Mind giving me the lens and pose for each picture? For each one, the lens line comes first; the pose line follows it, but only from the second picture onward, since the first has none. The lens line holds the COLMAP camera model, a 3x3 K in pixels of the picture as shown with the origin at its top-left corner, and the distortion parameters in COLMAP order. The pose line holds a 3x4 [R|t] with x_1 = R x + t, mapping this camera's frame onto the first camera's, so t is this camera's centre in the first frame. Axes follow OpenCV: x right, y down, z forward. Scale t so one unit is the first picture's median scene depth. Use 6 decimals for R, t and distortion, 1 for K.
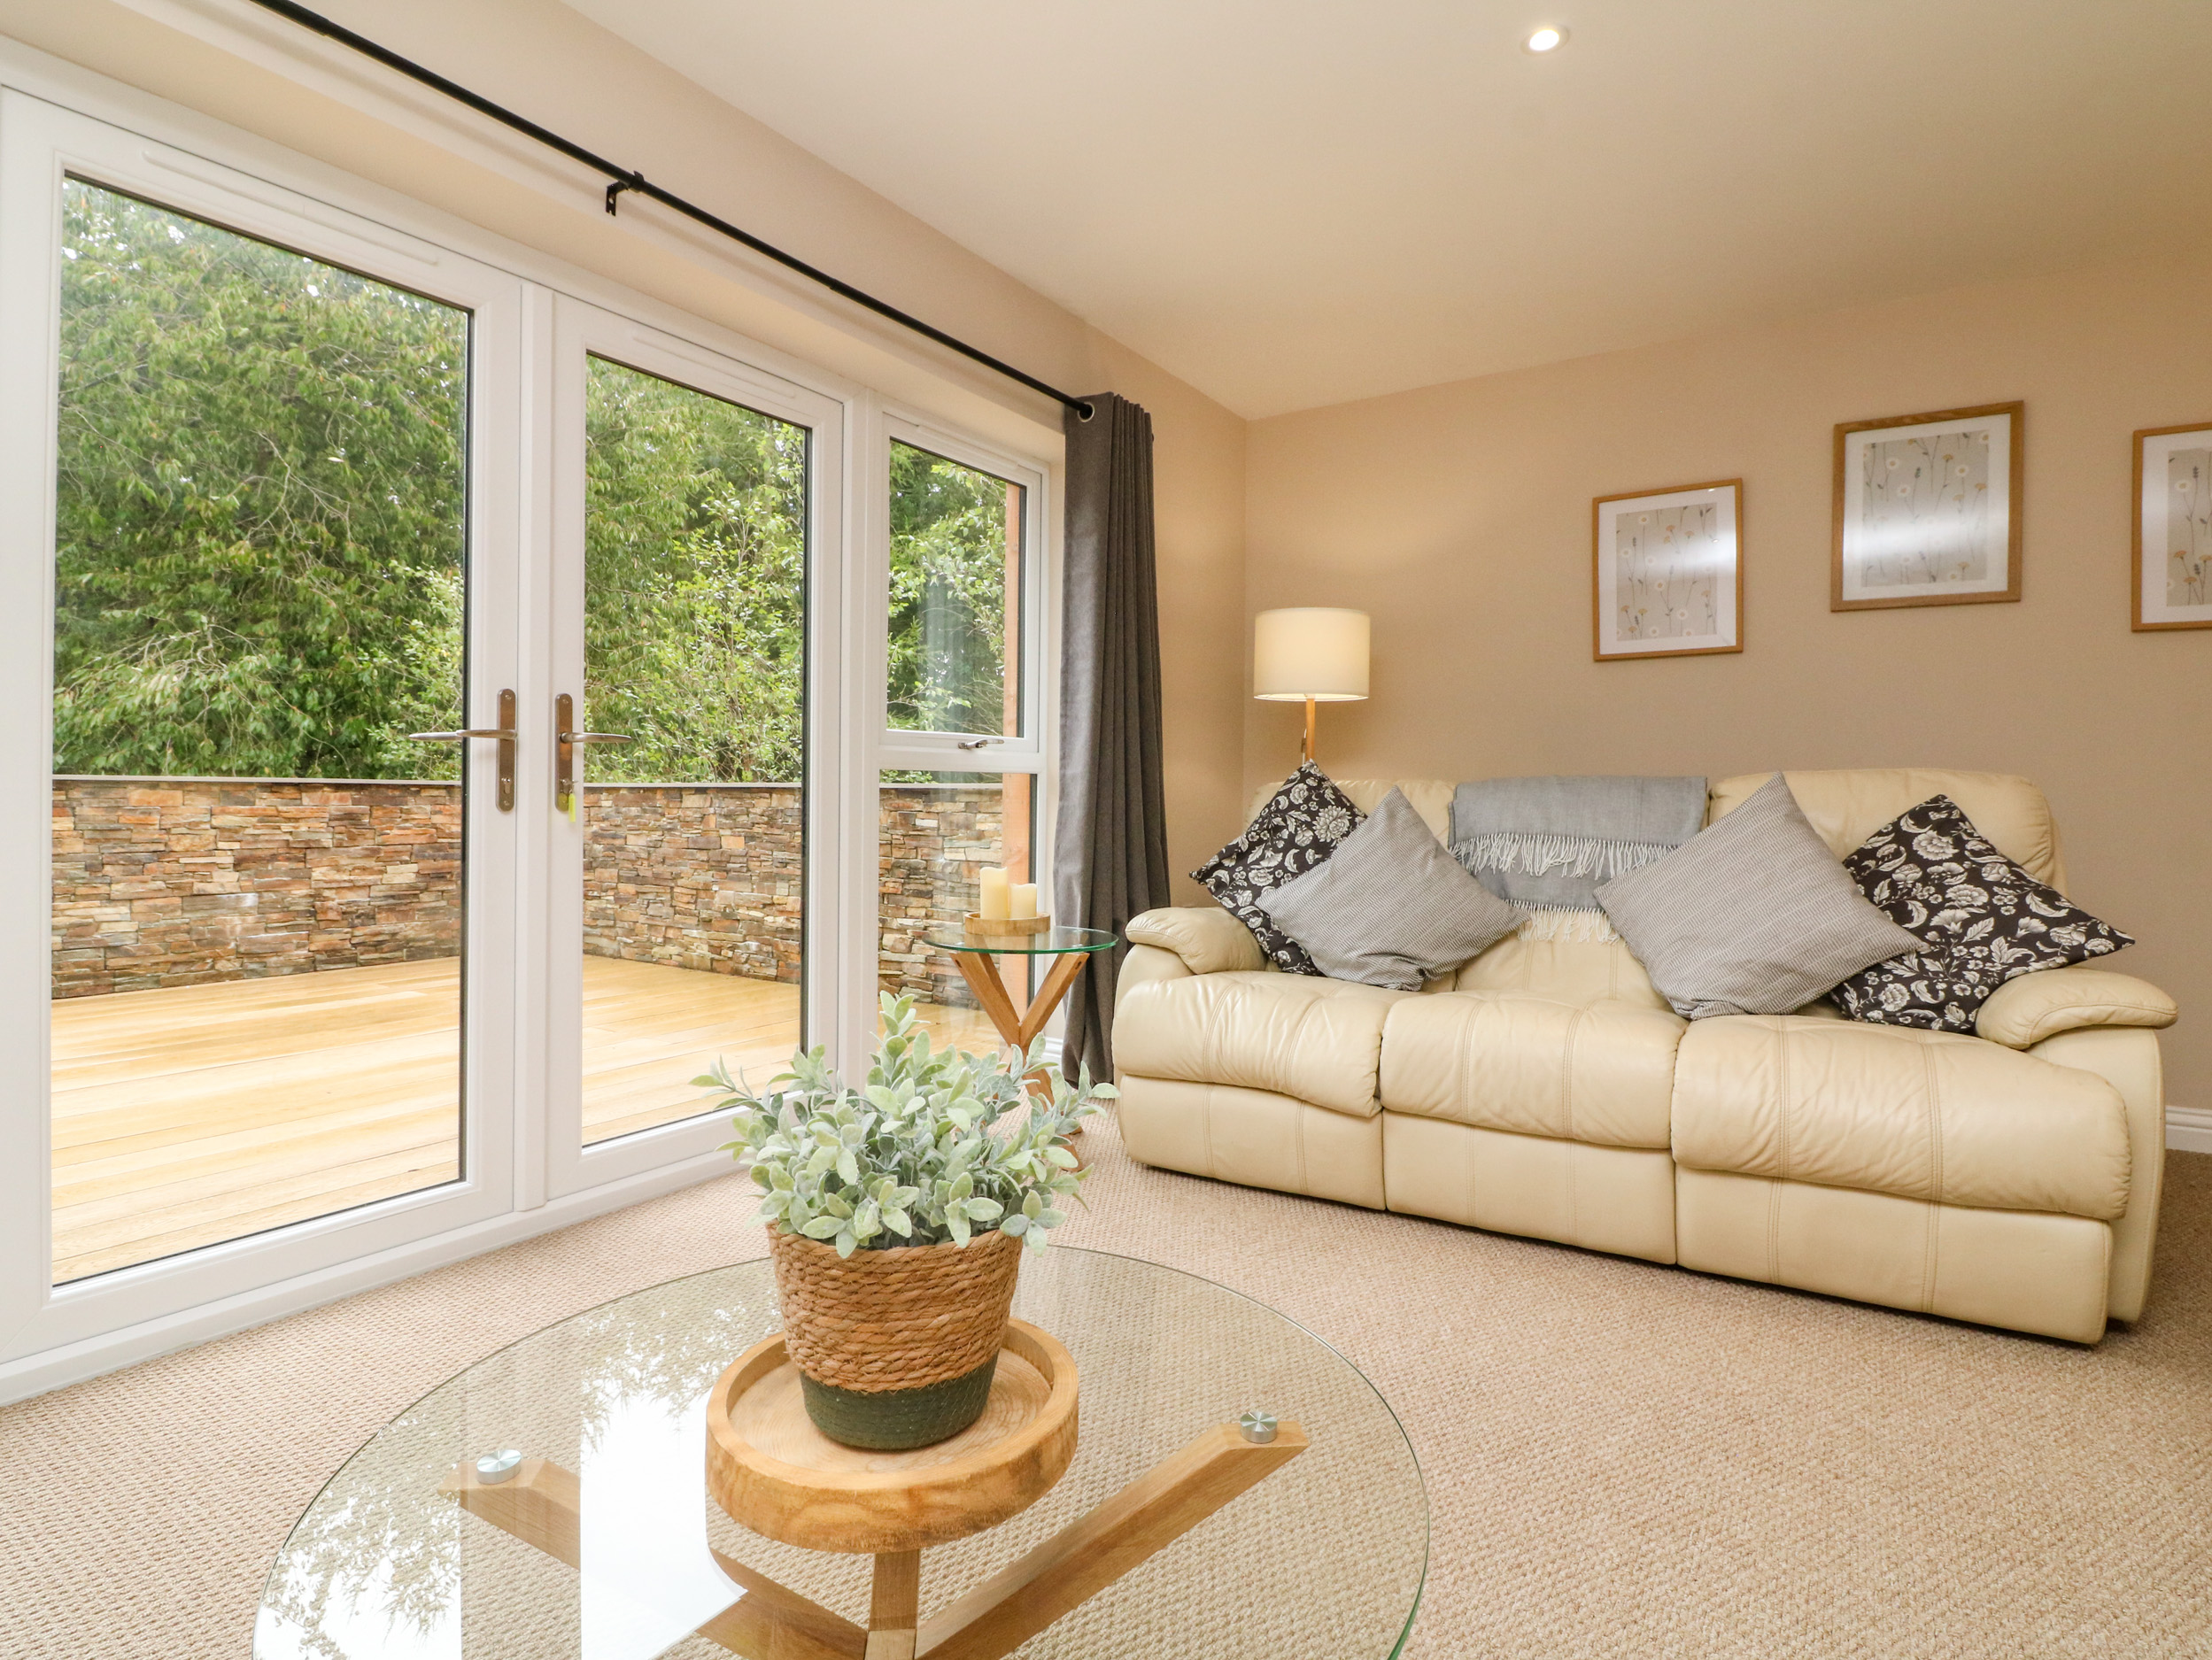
lens RADIAL K [[1154.6, 0, 1116.0], [0, 1154.6, 800.1], [0, 0, 1]] dist [0.003724, -0.016120]
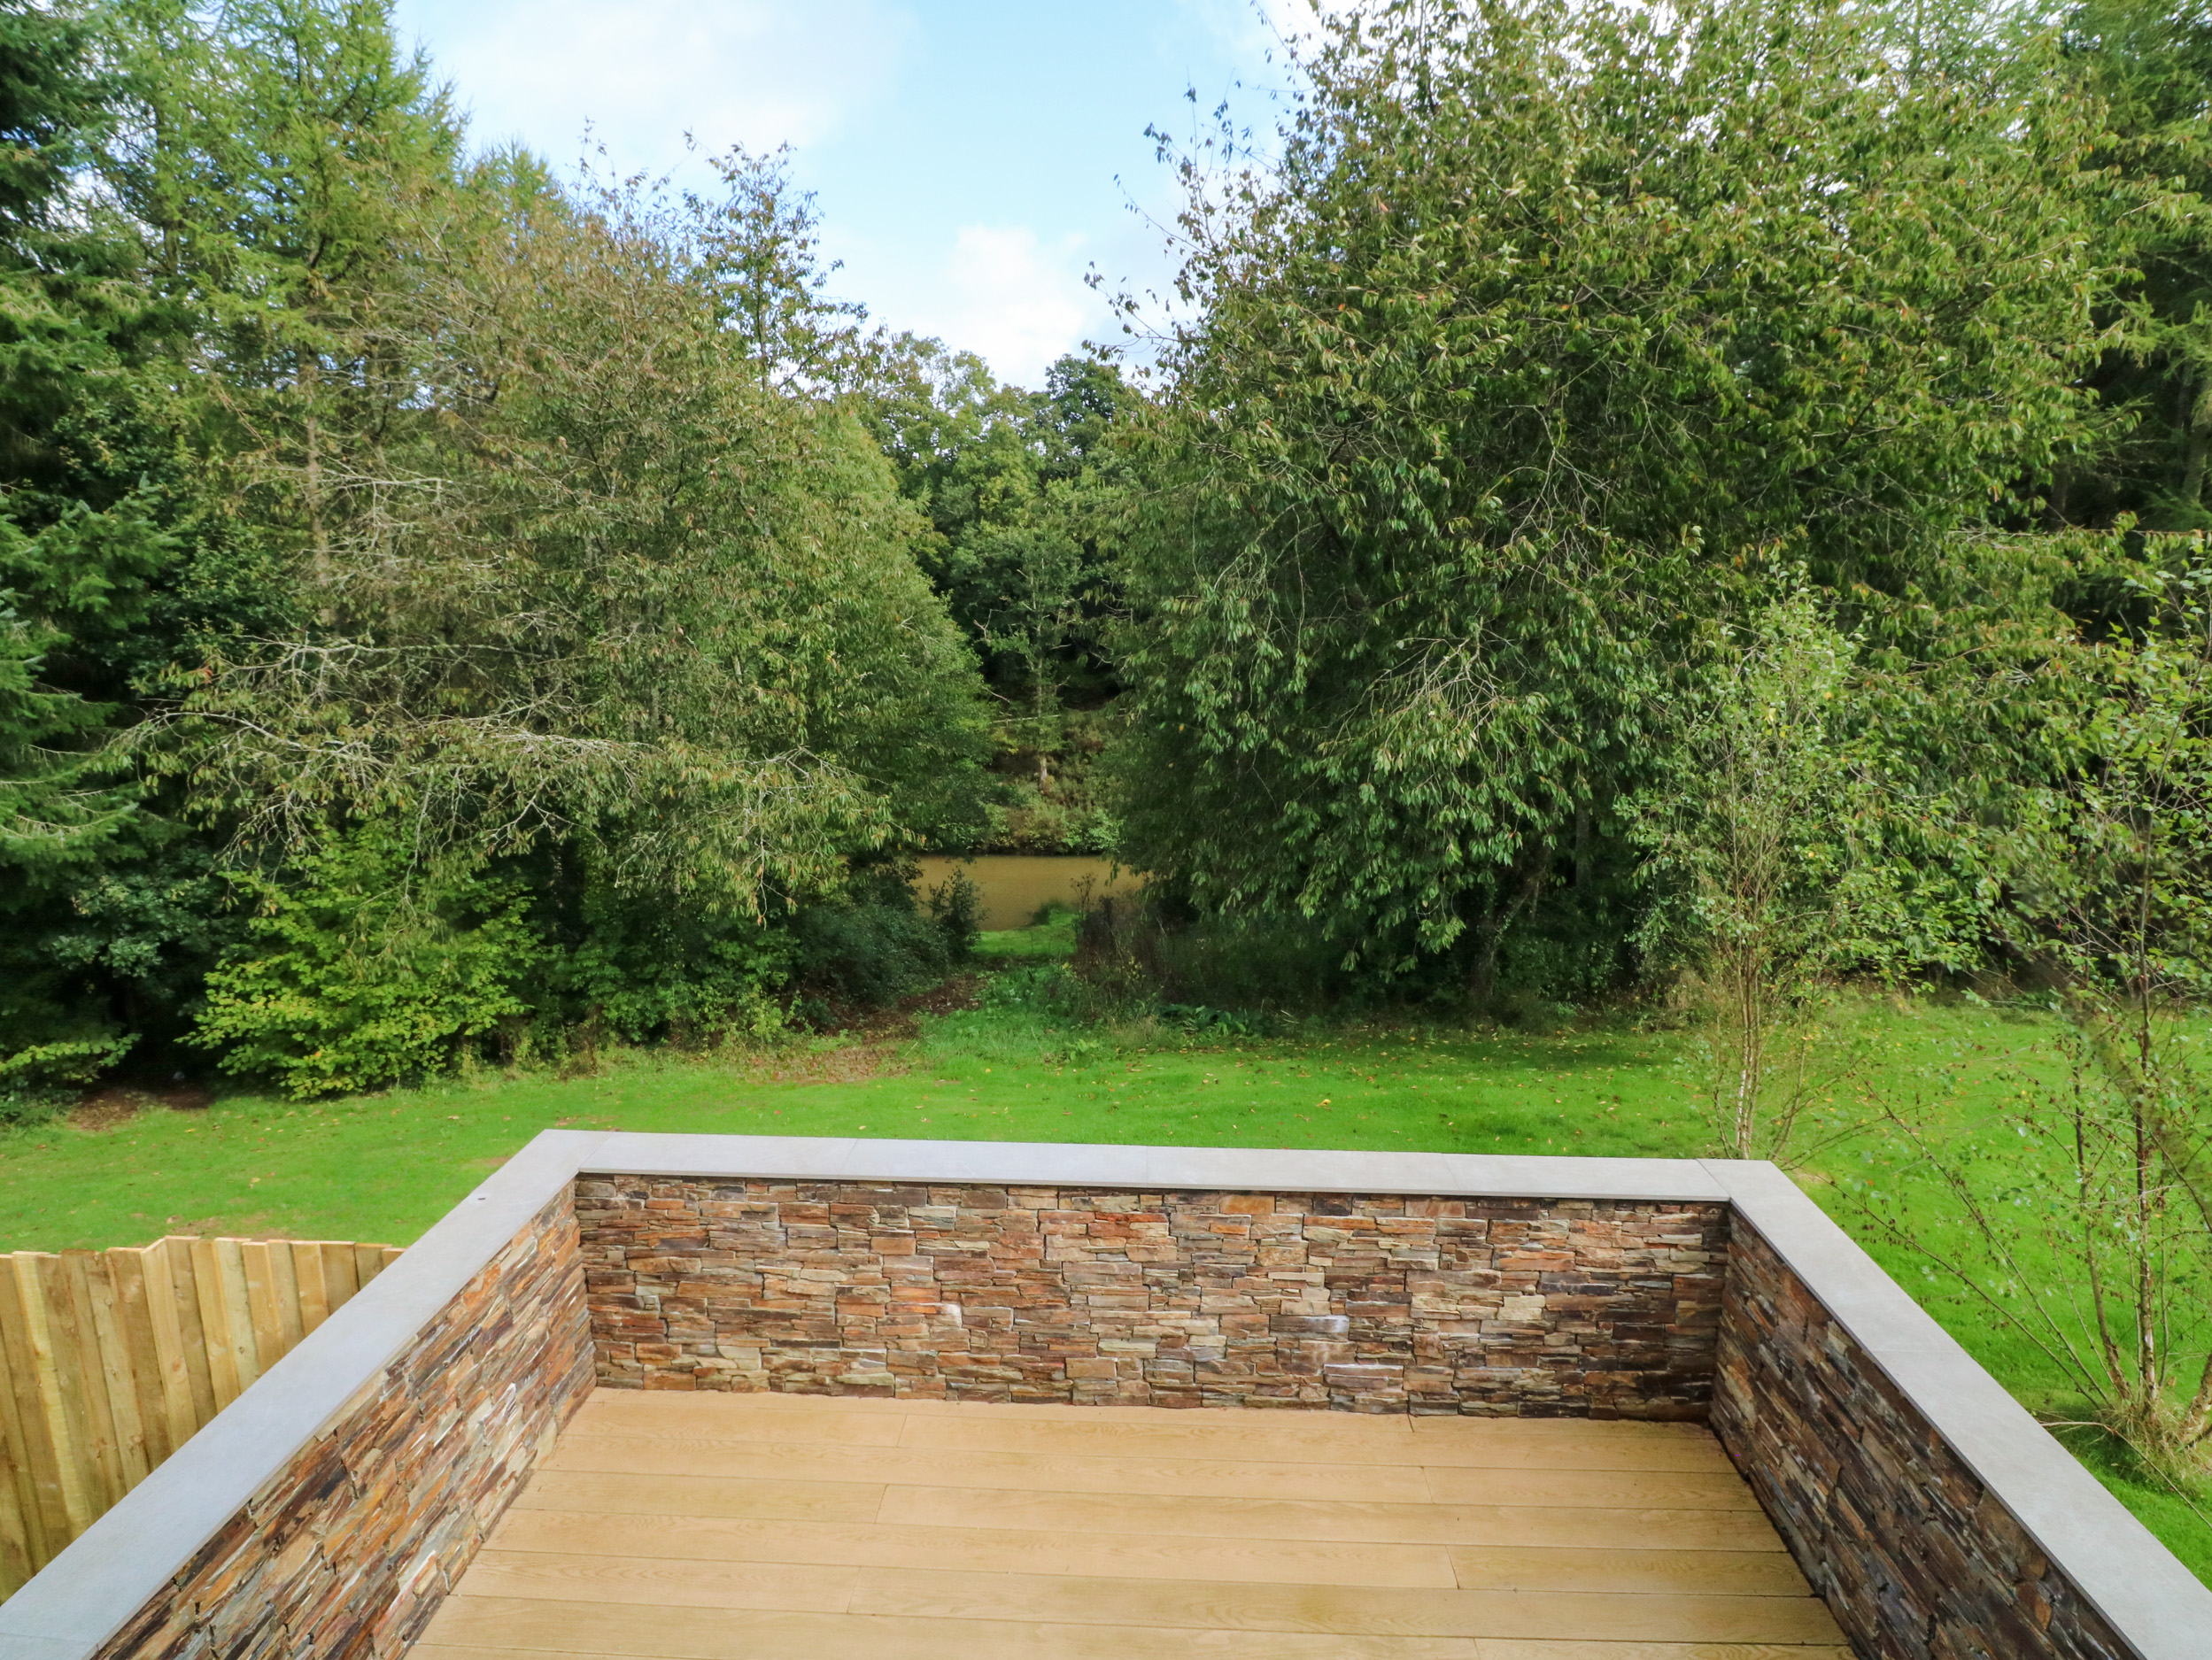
lens RADIAL K [[1143.7, 0, 1117.1], [0, 1143.7, 800.1], [0, 0, 1]] dist [0.003425, -0.016727]
pose [[0.518680, 0.152547, -0.841249, -0.397197], [-0.006608, 0.984640, 0.174474, -0.742244], [0.854943, -0.084937, 0.511721, 0.889702]]
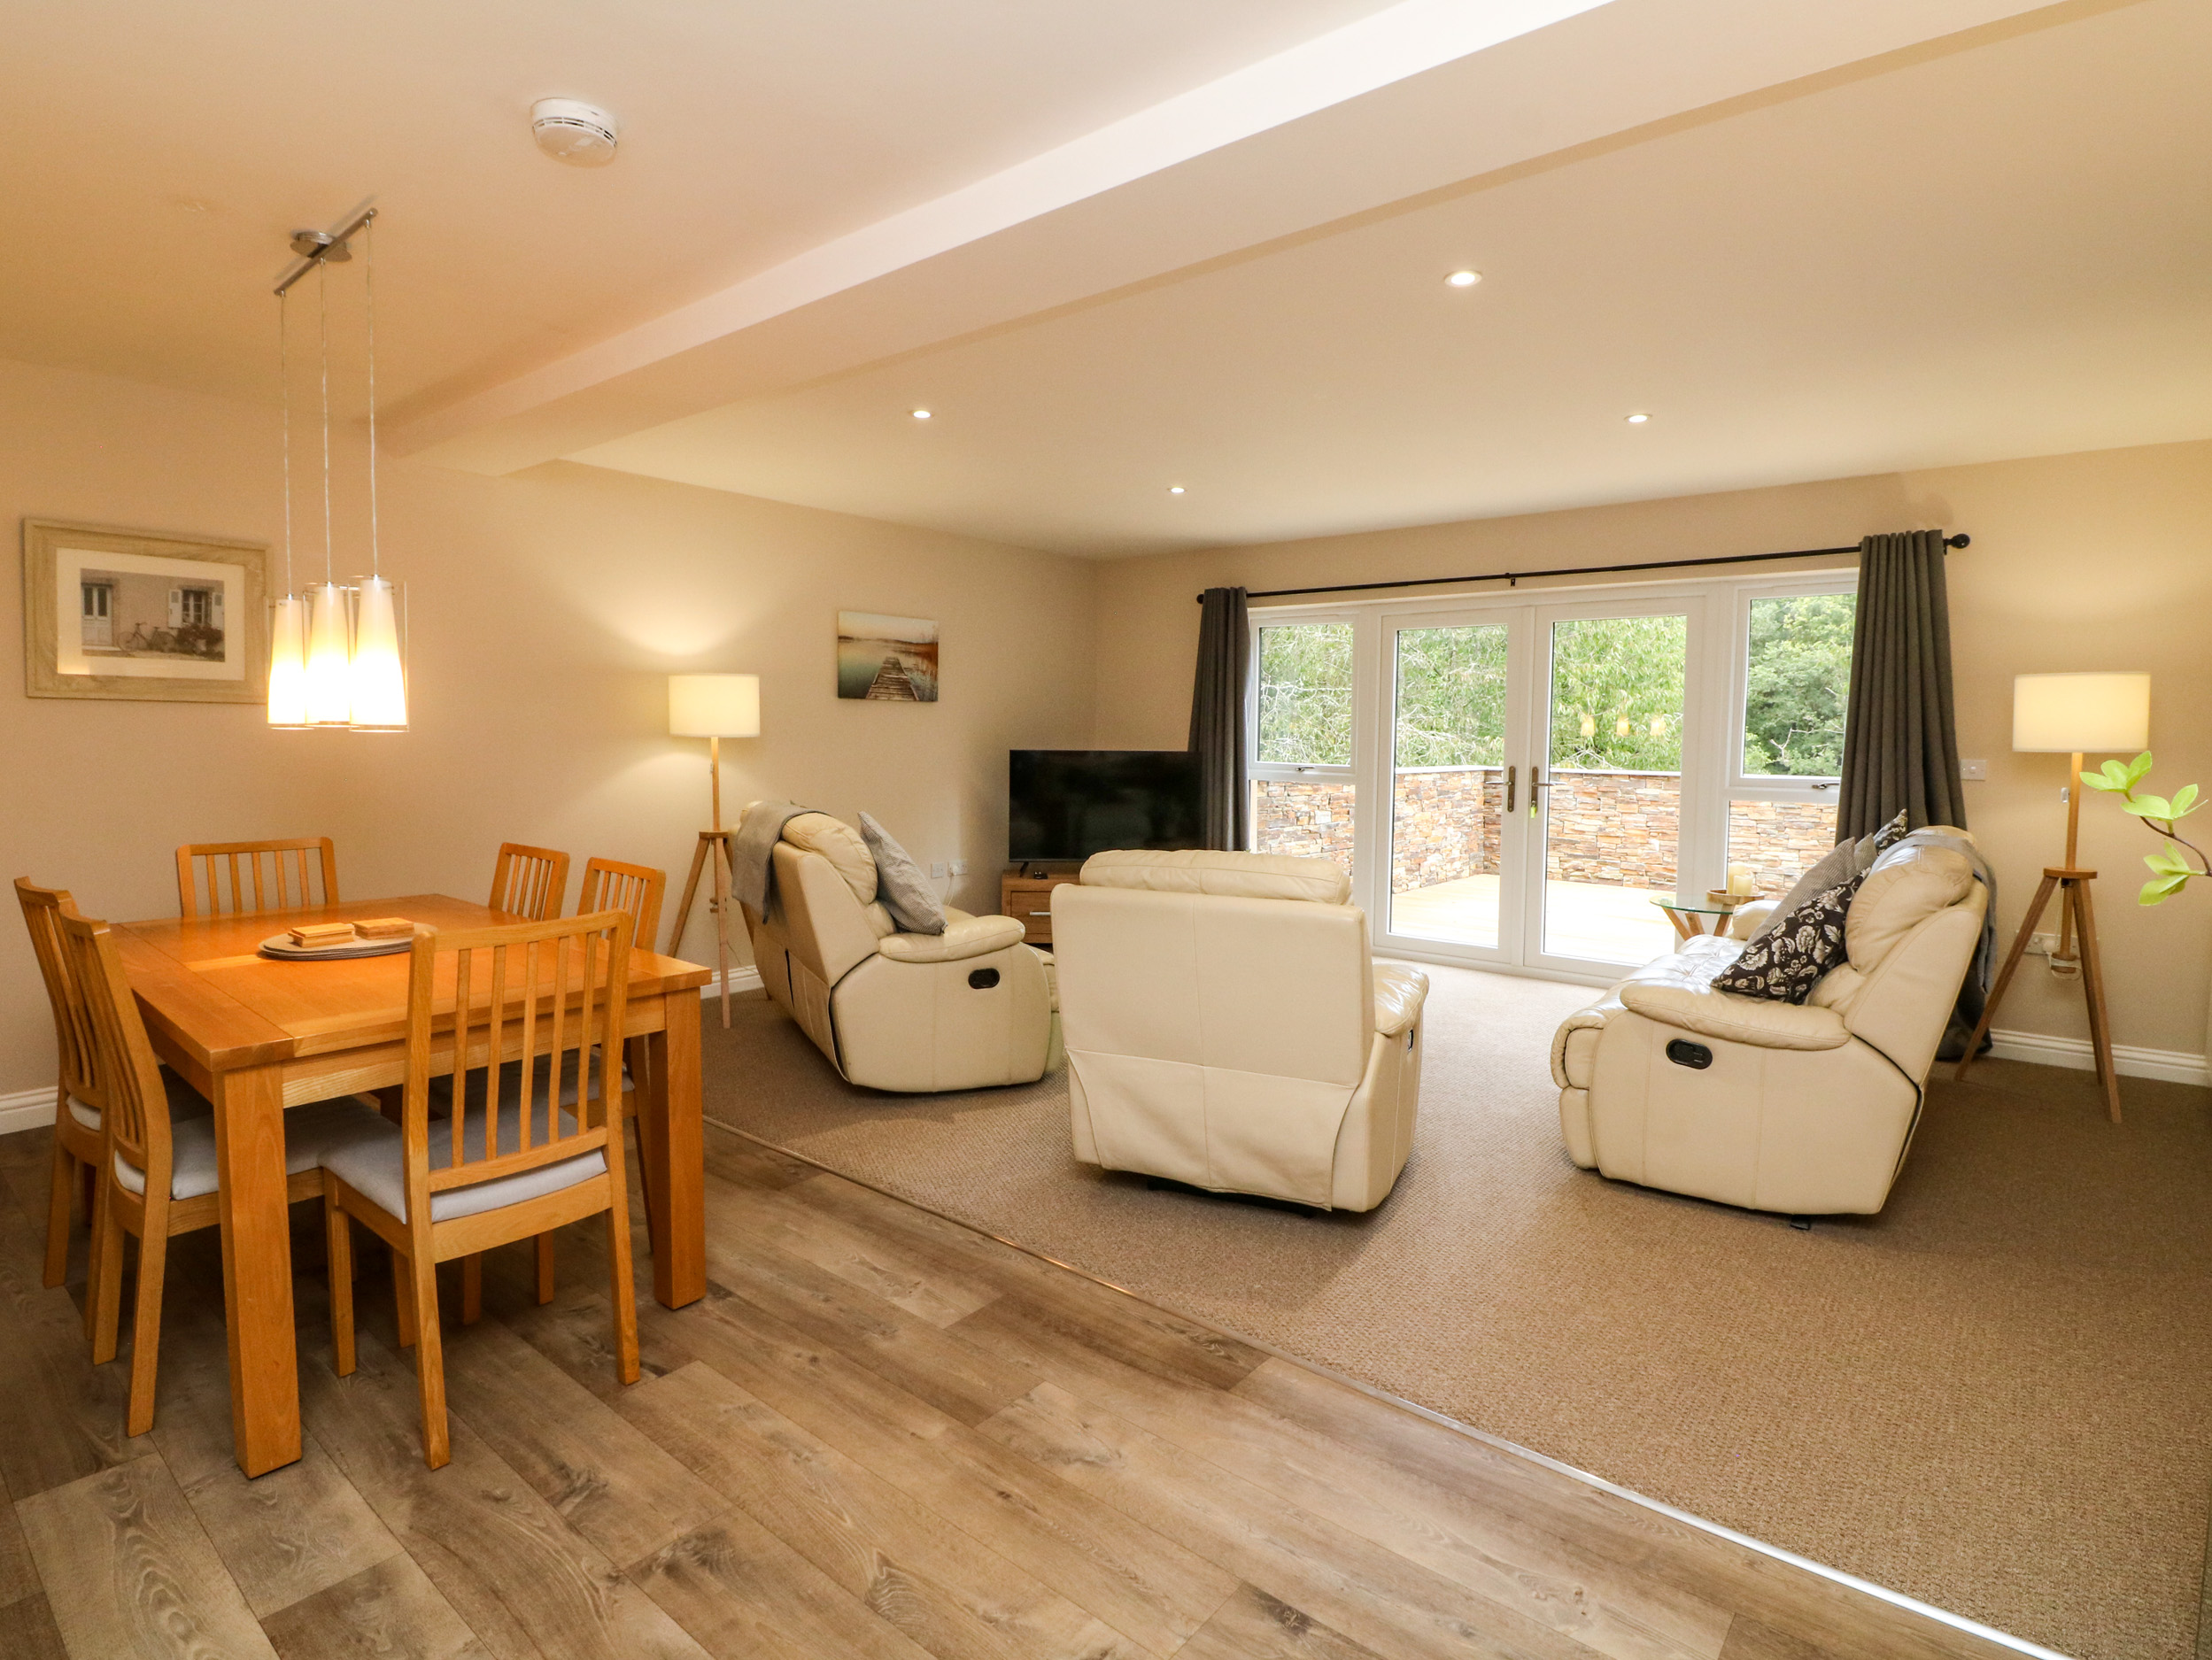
lens RADIAL K [[1136.2, 0, 1105.7], [0, 1136.2, 793.3], [0, 0, 1]] dist [-0.003426, -0.013850]
pose [[-0.117960, 0.044612, -0.992016, 1.577596], [-0.014292, 0.998811, 0.046617, -0.102320], [0.992916, 0.019677, -0.117182, 0.283999]]
